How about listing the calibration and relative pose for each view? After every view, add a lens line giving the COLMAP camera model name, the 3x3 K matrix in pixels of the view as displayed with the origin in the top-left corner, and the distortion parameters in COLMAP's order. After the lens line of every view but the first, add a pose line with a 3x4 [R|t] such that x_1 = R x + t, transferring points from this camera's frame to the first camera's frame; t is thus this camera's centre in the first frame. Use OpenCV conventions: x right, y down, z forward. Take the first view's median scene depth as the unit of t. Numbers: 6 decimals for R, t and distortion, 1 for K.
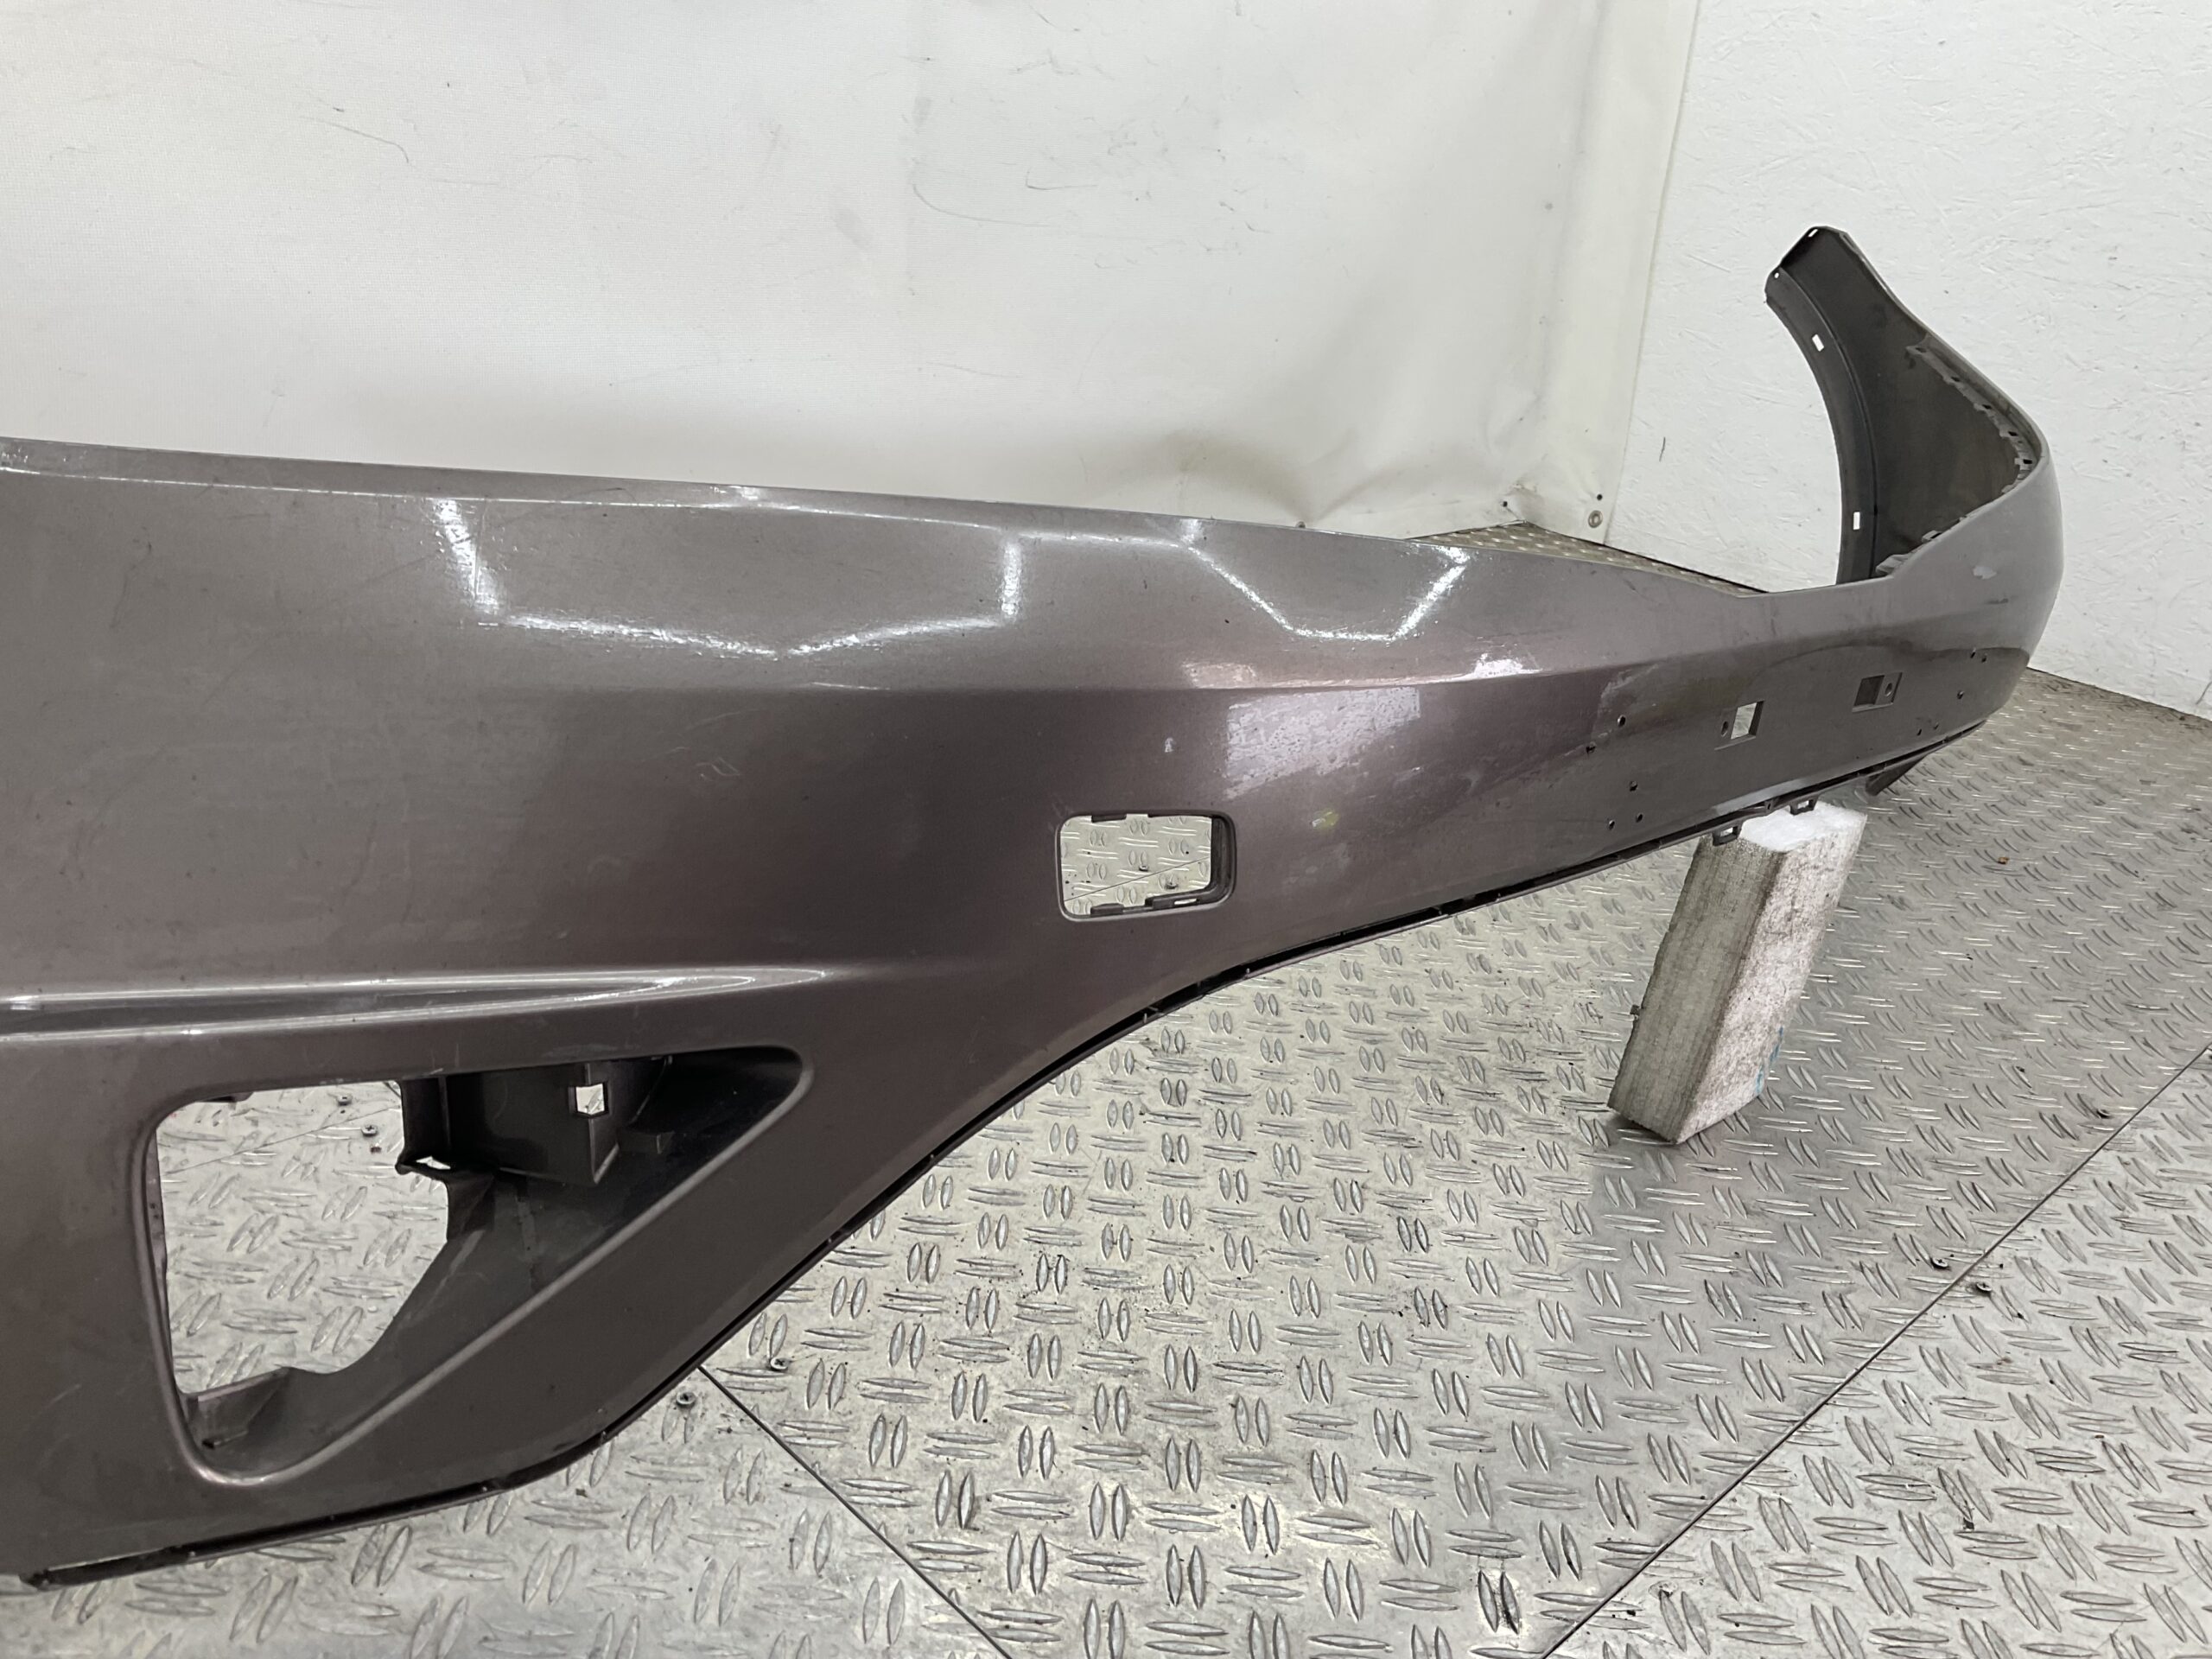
lens RADIAL K [[1715.9, 0, 1053.7], [0, 1715.9, 839.6], [0, 0, 1]] dist [0.095113, -0.164767]
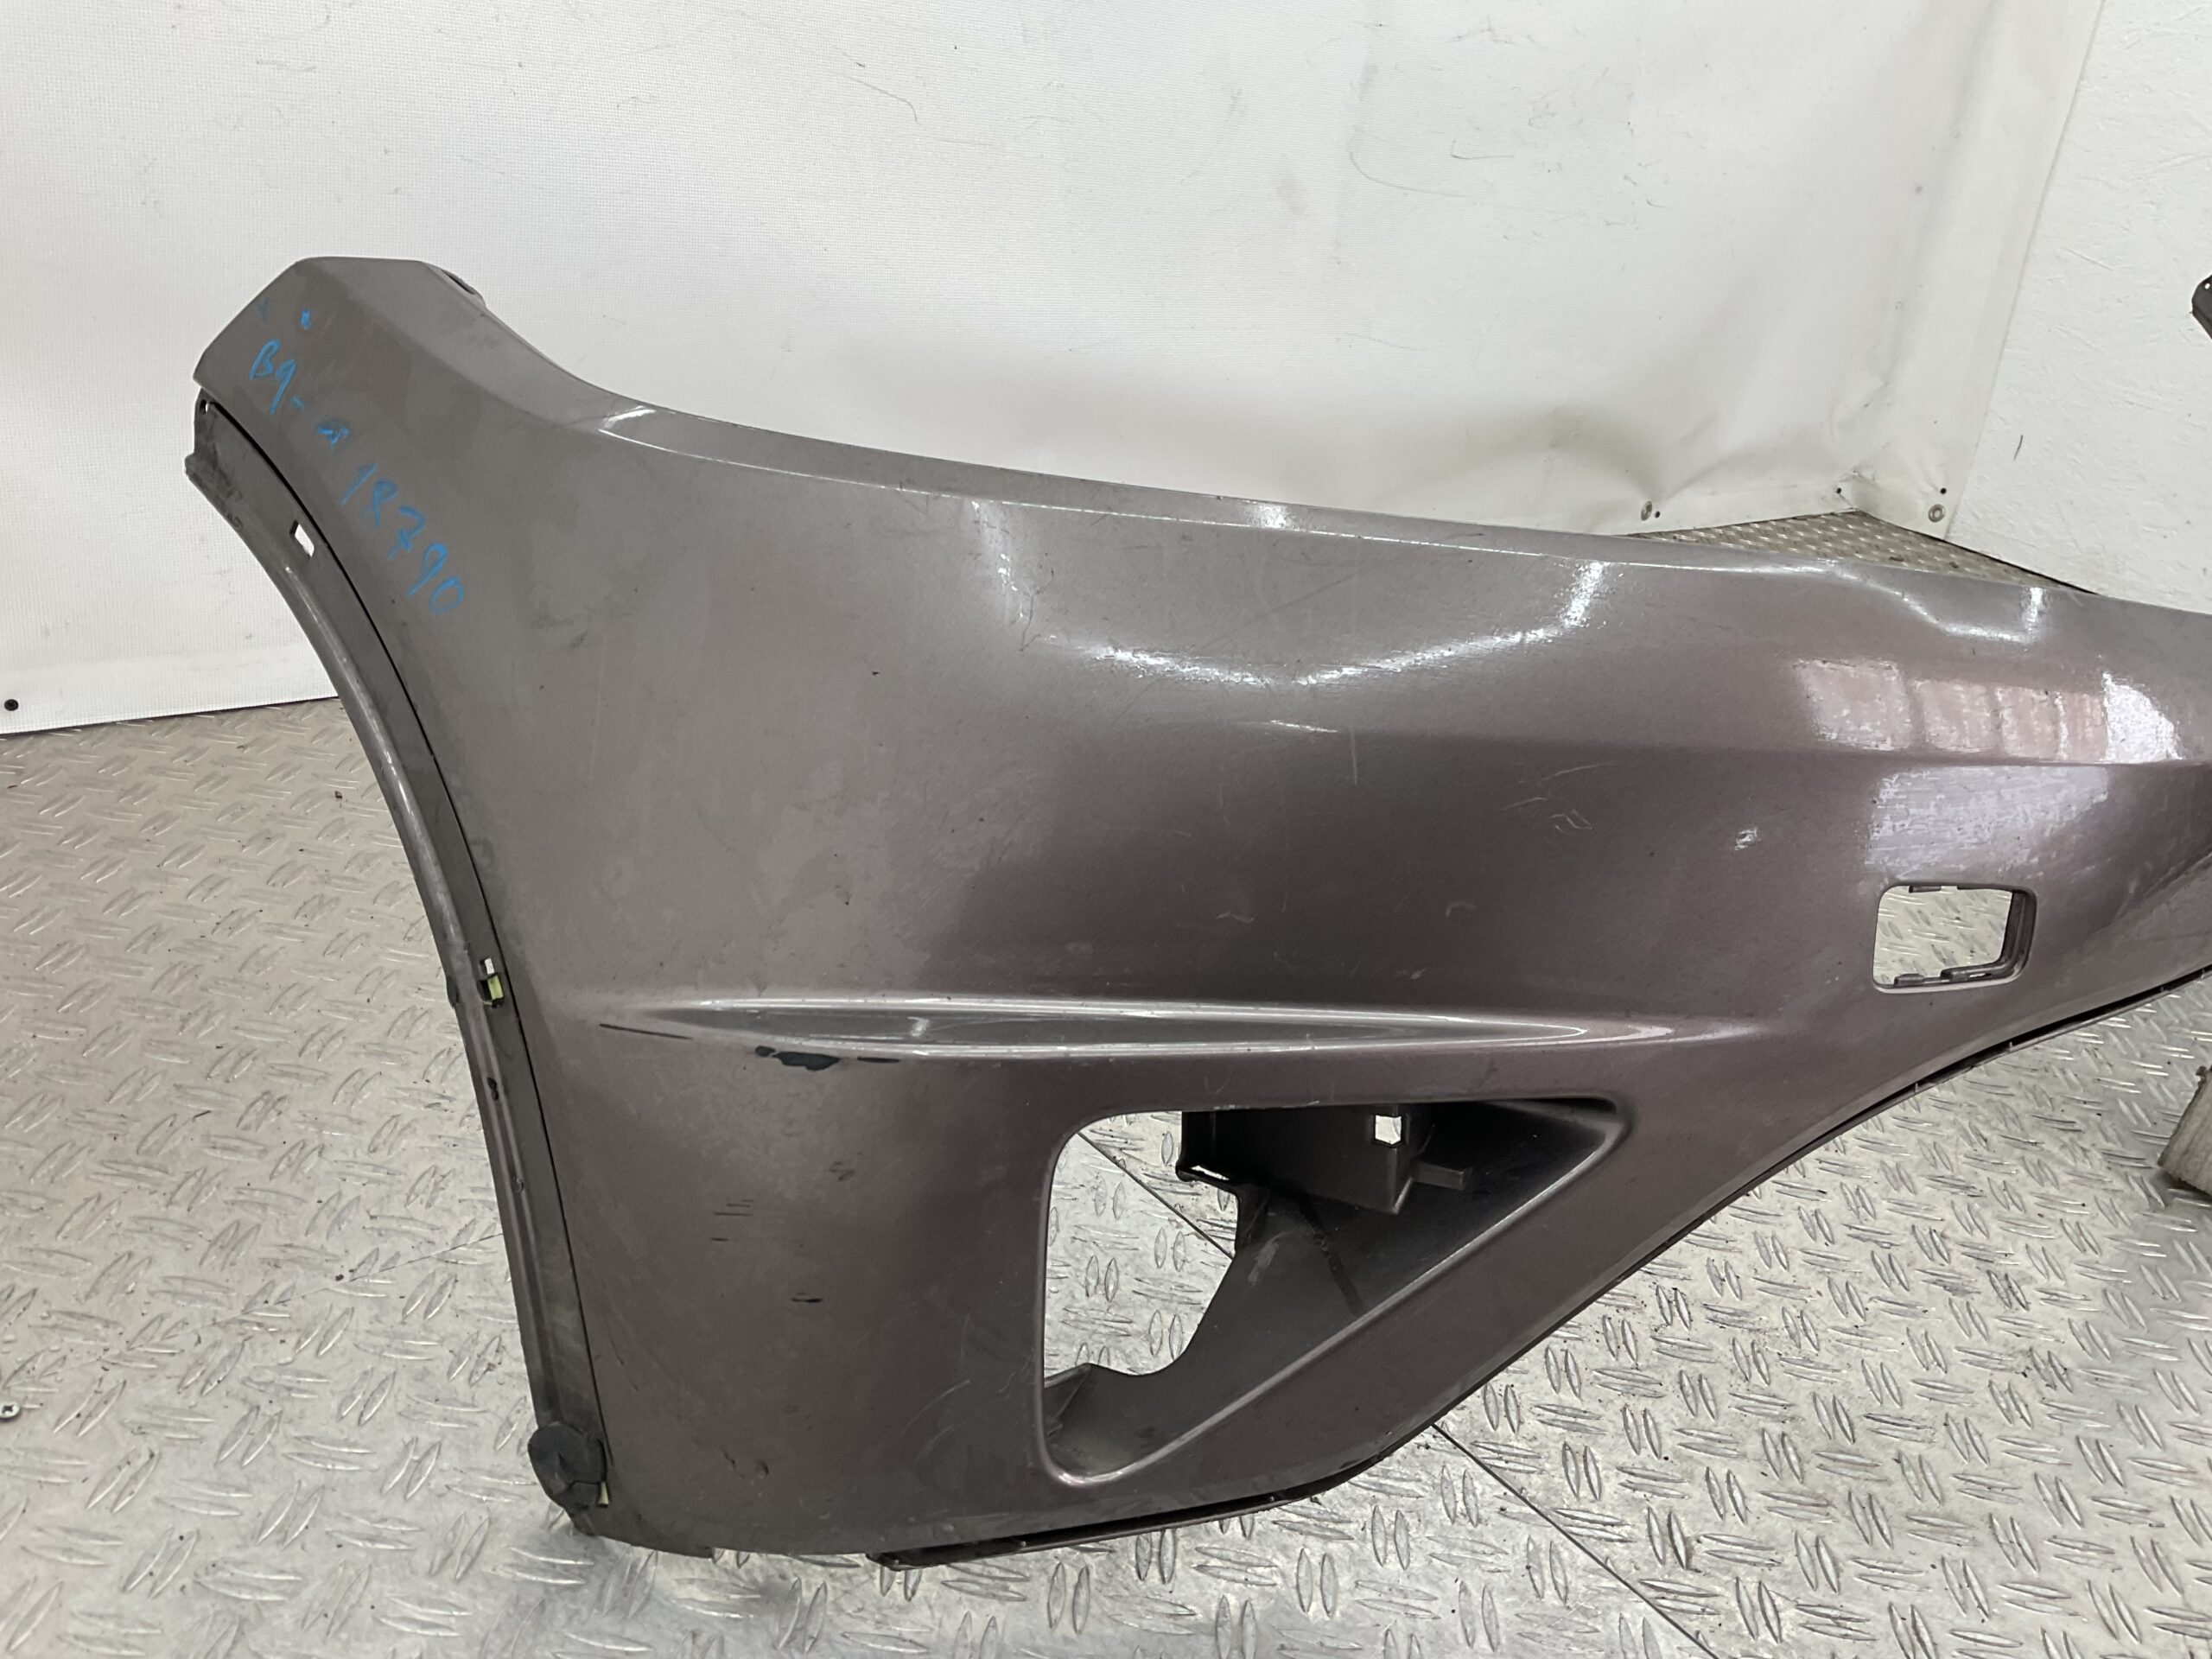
lens RADIAL K [[1739.5, 0, 1114.4], [0, 1739.5, 822.5], [0, 0, 1]] dist [0.045290, -0.077041]
pose [[0.996423, 0.068720, -0.049184, -0.327970], [-0.067279, 0.997272, 0.030369, -0.042444], [0.051137, -0.026951, 0.998328, -0.025232]]
